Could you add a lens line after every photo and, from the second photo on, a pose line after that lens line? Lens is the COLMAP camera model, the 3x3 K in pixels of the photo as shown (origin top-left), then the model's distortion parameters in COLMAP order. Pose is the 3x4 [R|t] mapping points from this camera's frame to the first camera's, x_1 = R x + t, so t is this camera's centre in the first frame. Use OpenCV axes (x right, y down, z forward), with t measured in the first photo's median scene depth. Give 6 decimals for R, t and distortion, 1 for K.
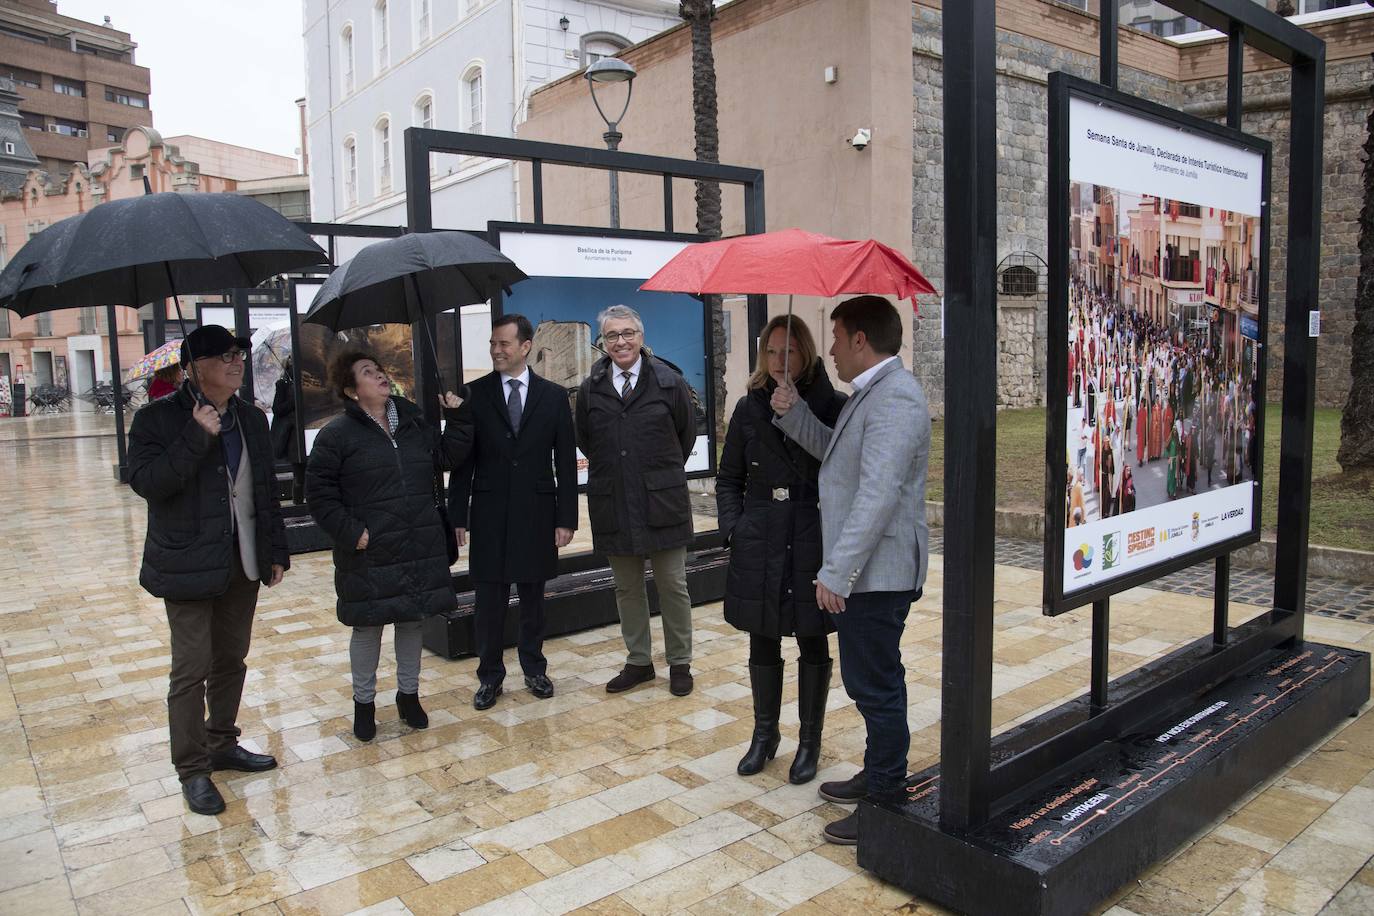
lens RADIAL K [[994.0, 0, 706.4], [0, 994.0, 459.4], [0, 0, 1]] dist [-0.121711, 0.062022]
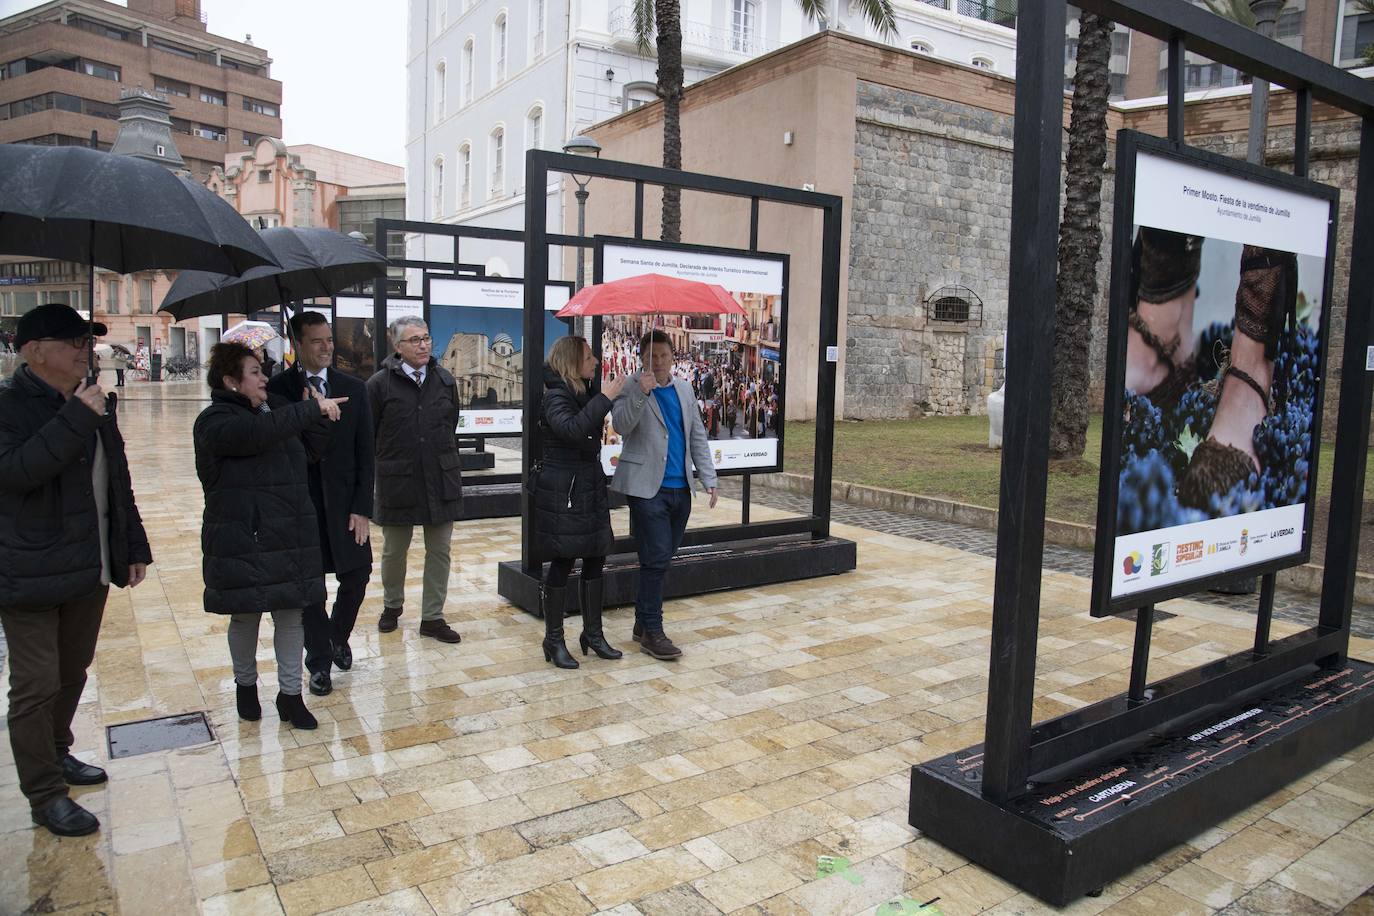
lens RADIAL K [[940.9, 0, 703.9], [0, 940.9, 462.5], [0, 0, 1]] dist [-0.107521, 0.053555]
pose [[0.994811, 0.058529, -0.083224, 0.065652], [-0.057976, 0.998277, 0.009059, 0.006748], [0.083610, -0.004187, 0.996490, -0.088927]]
